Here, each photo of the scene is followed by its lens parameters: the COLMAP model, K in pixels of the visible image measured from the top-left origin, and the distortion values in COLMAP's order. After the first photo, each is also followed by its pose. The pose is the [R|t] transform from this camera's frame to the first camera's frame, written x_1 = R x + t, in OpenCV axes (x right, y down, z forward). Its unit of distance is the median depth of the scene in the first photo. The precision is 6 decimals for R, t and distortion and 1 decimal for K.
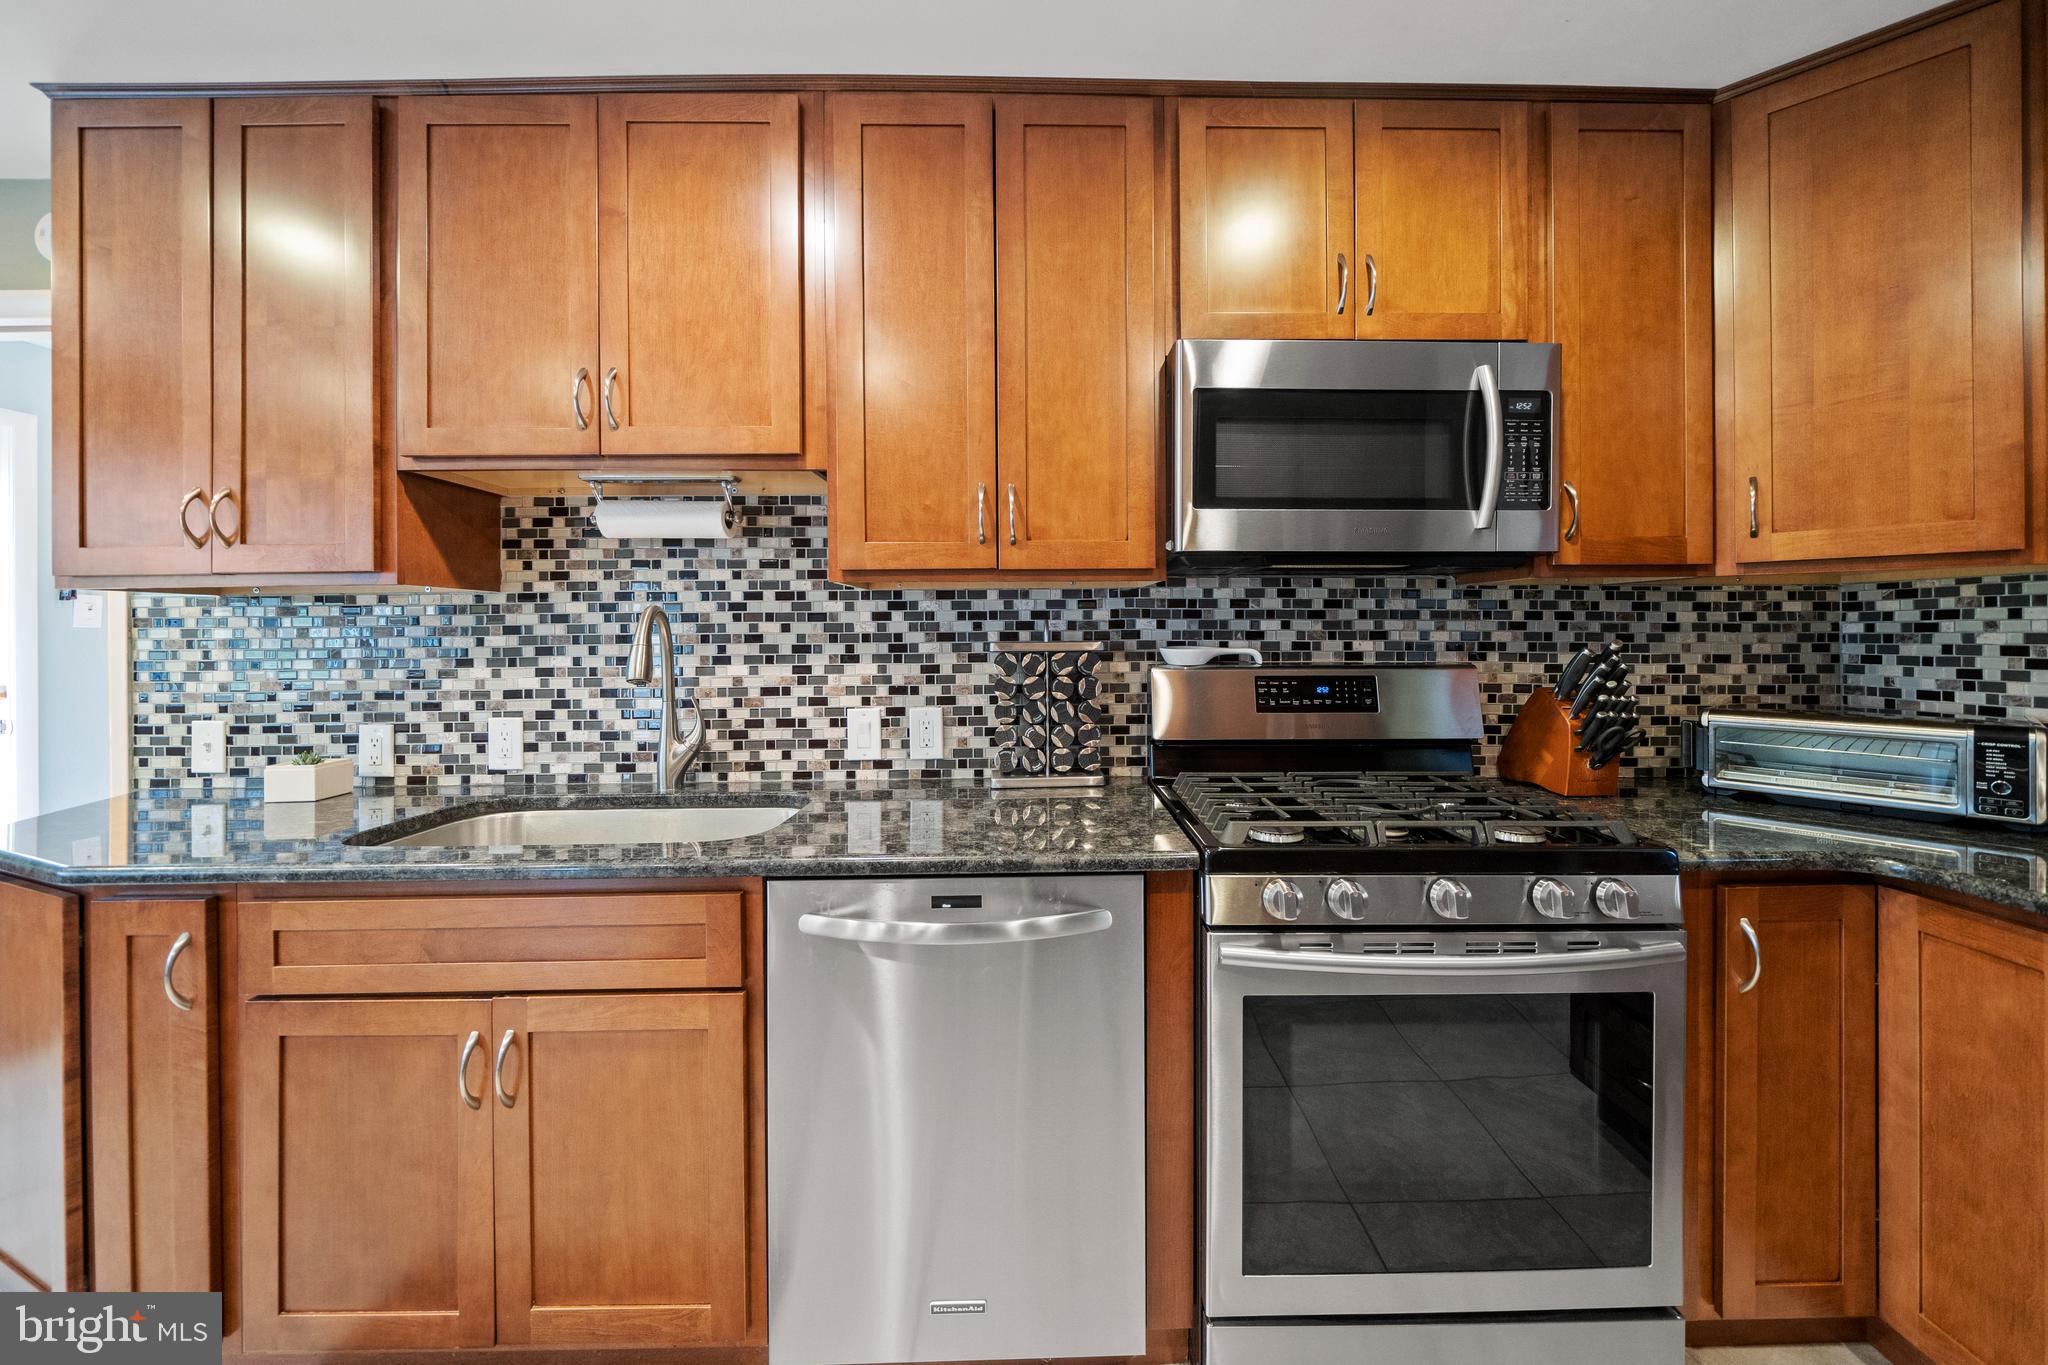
lens RADIAL K [[751.7, 0, 1029.4], [0, 751.7, 632.8], [0, 0, 1]] dist [-0.000919, -0.000067]
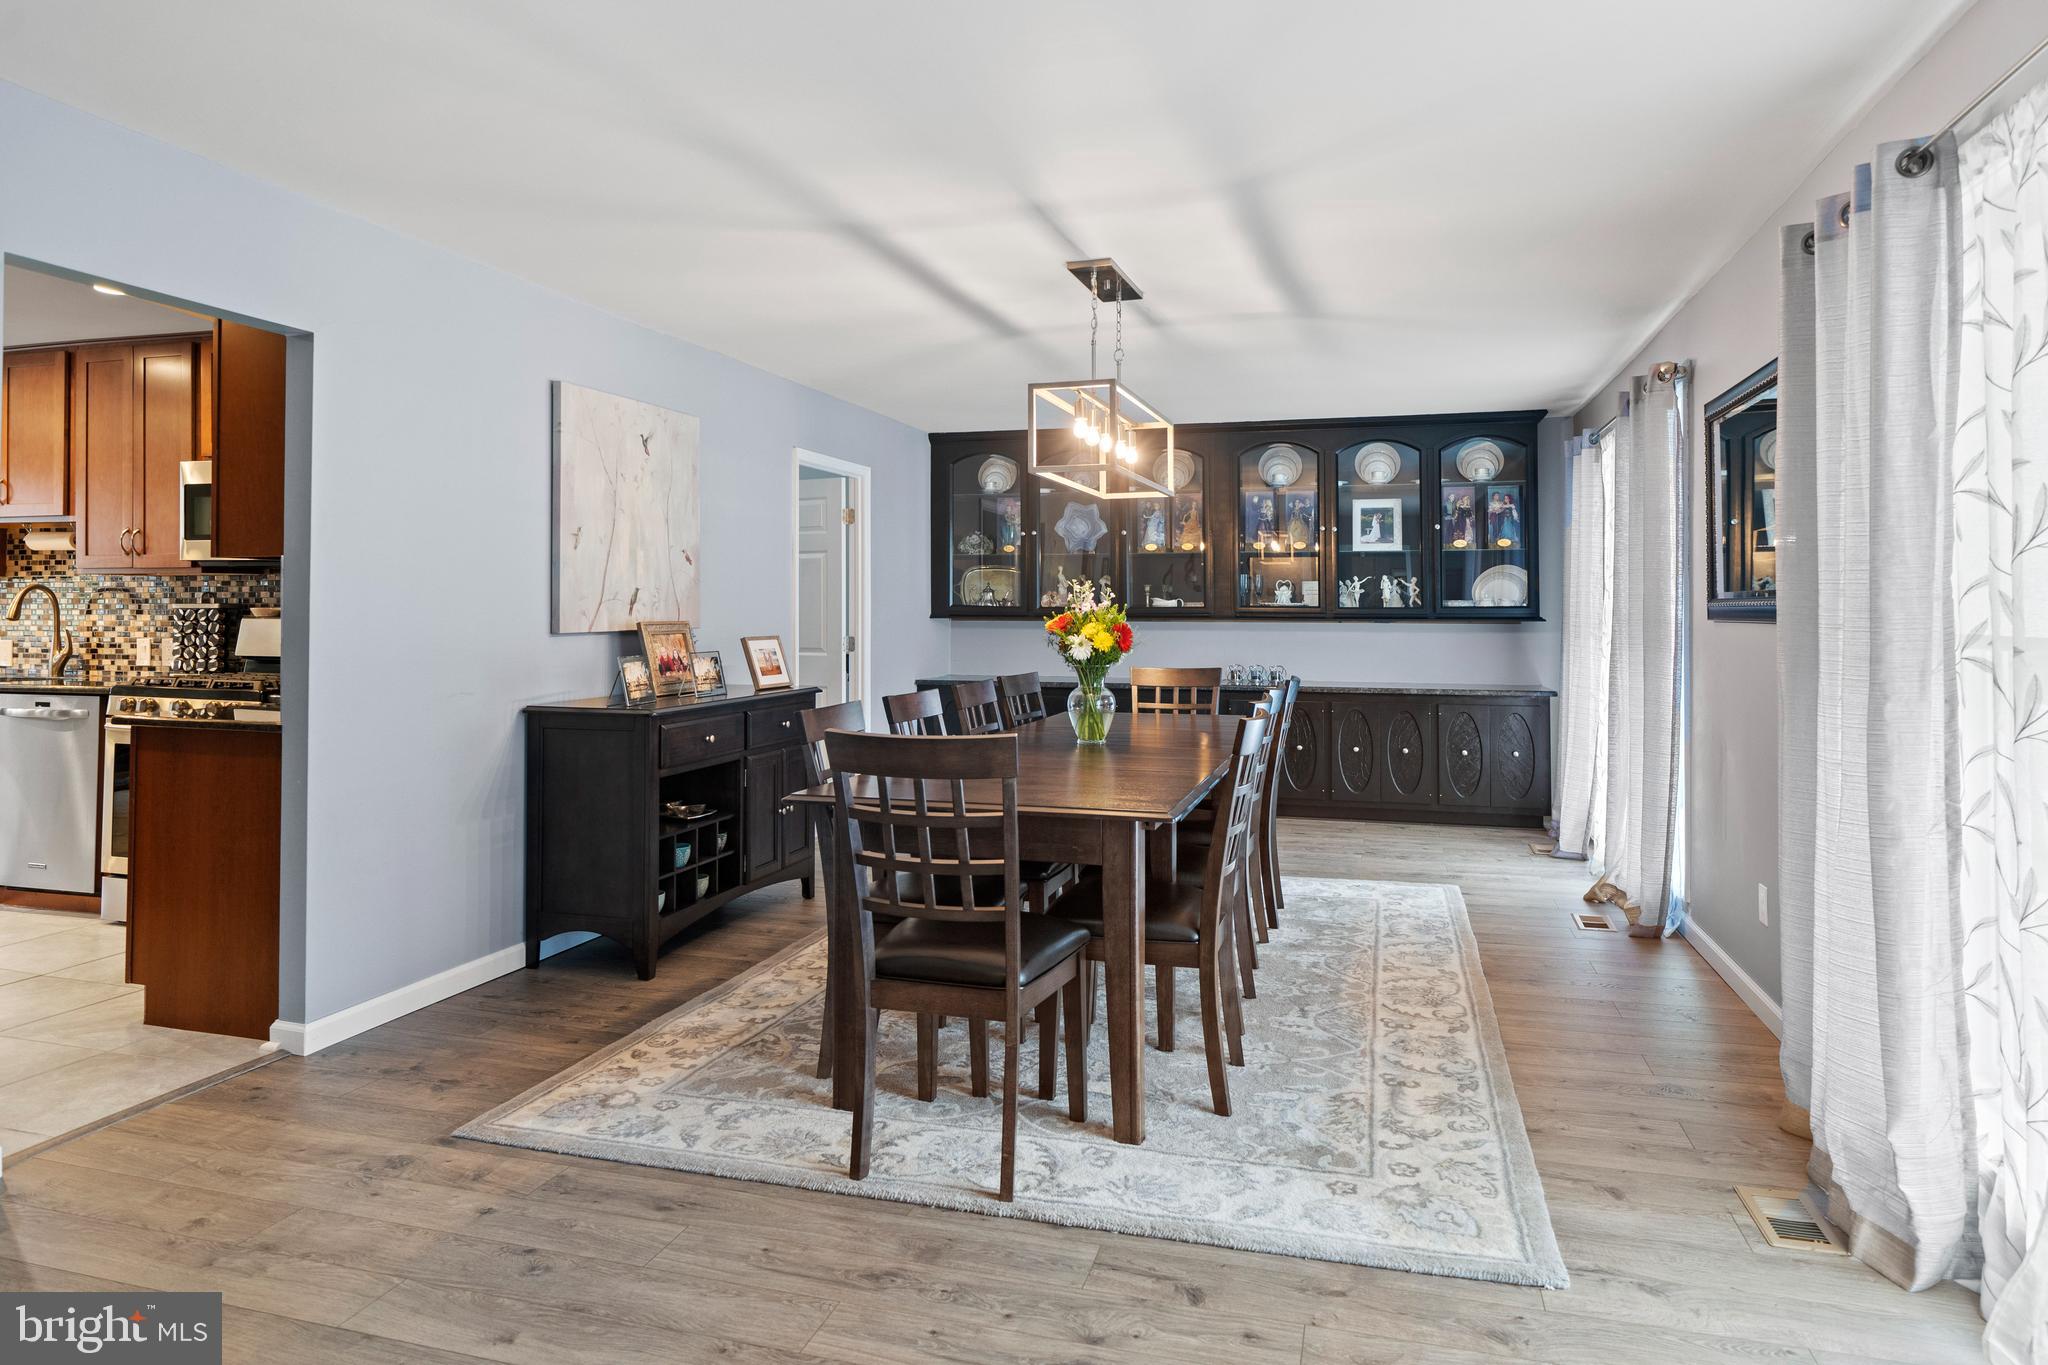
lens RADIAL K [[1211.4, 0, 1026.6], [0, 1211.4, 600.1], [0, 0, 1]] dist [0.002893, 0.000807]
pose [[0.955002, 0.005786, -0.296544, 2.793932], [-0.009728, 0.999883, -0.011818, 0.018807], [0.296441, 0.014171, 0.954946, -1.249669]]
